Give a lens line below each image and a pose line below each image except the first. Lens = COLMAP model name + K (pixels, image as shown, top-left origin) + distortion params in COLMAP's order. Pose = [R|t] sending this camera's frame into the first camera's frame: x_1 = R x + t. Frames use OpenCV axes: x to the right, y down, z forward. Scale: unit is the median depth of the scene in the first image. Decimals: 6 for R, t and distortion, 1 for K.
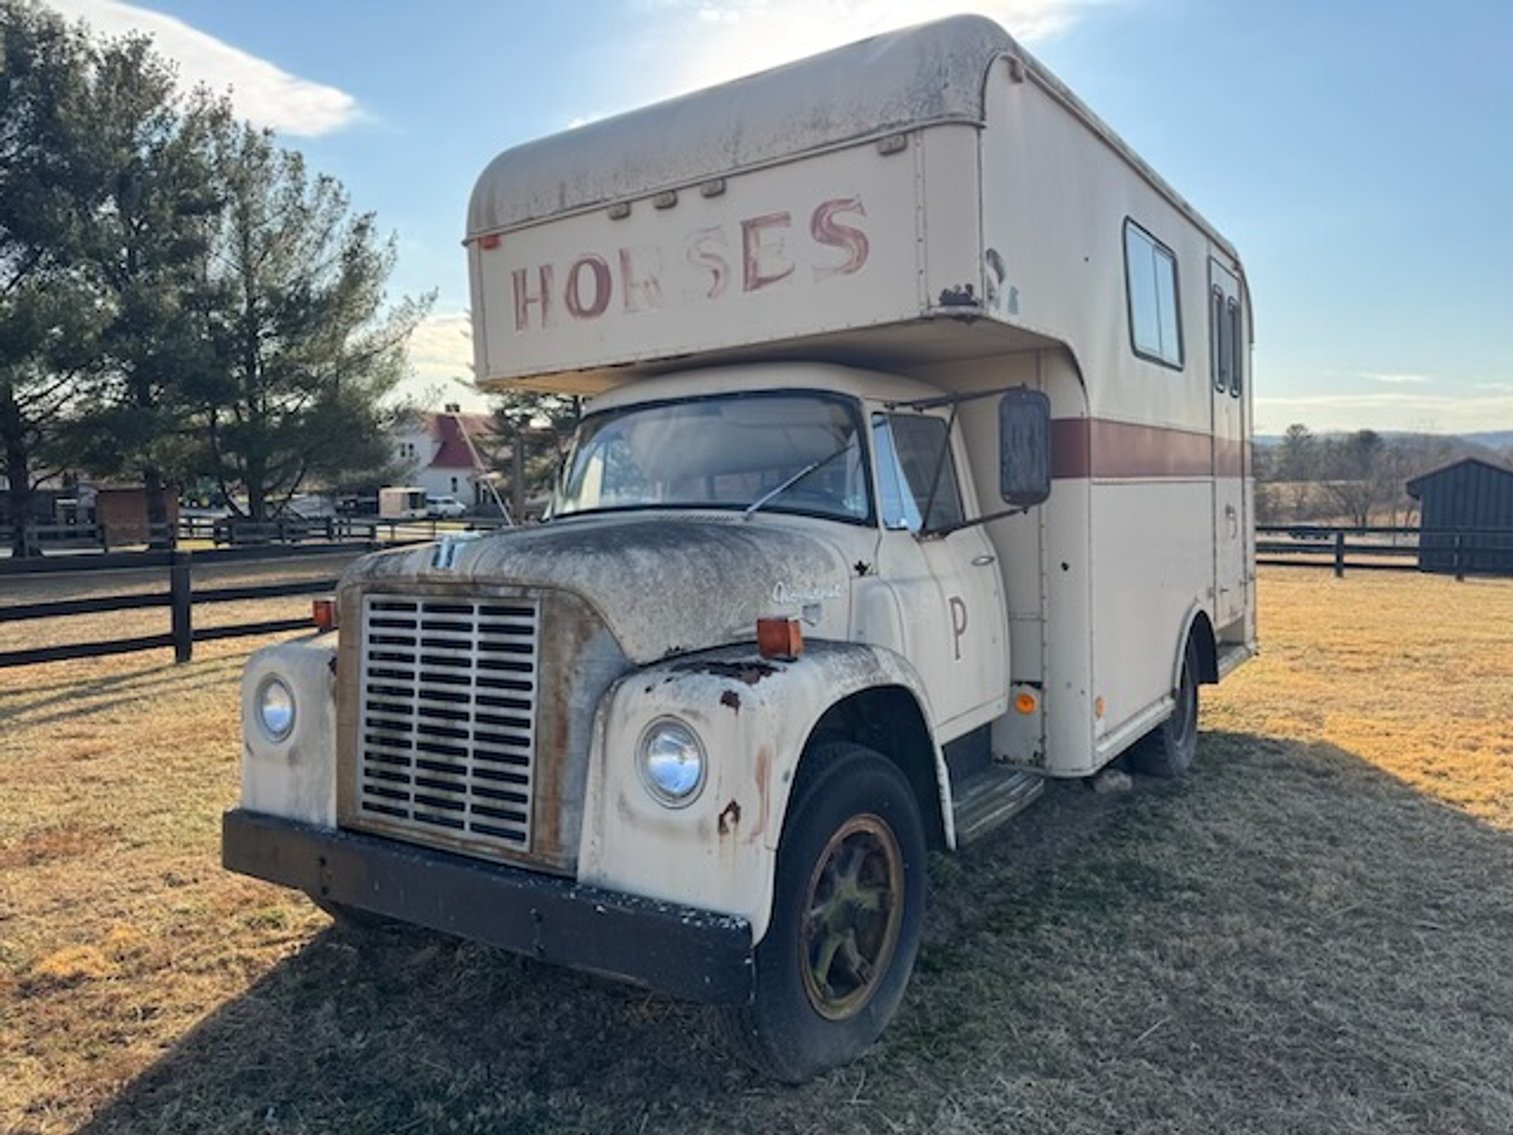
lens RADIAL K [[1071.2, 0, 757.9], [0, 1071.2, 565.4], [0, 0, 1]] dist [0.026191, -0.028181]
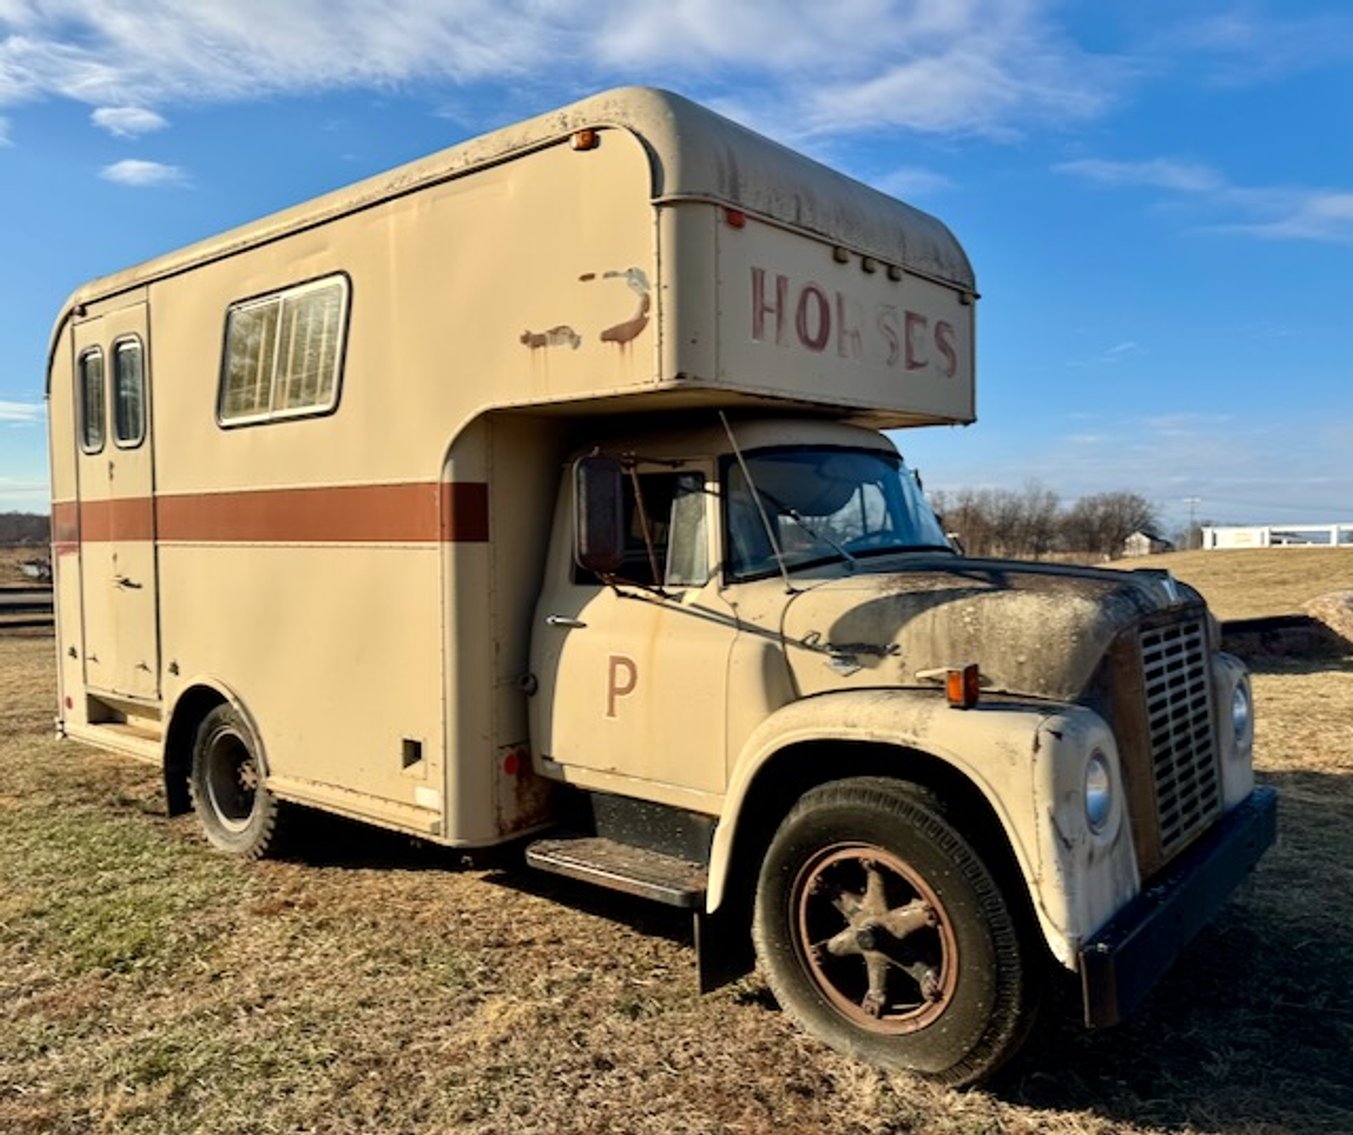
lens RADIAL K [[1081.0, 0, 676.9], [0, 1081.0, 565.8], [0, 0, 1]] dist [-0.000817, -0.000166]
pose [[0.106520, -0.011658, 0.994242, -1.122027], [0.066350, 0.997786, 0.004591, -0.052268], [-0.992094, 0.065479, 0.107057, 1.030837]]
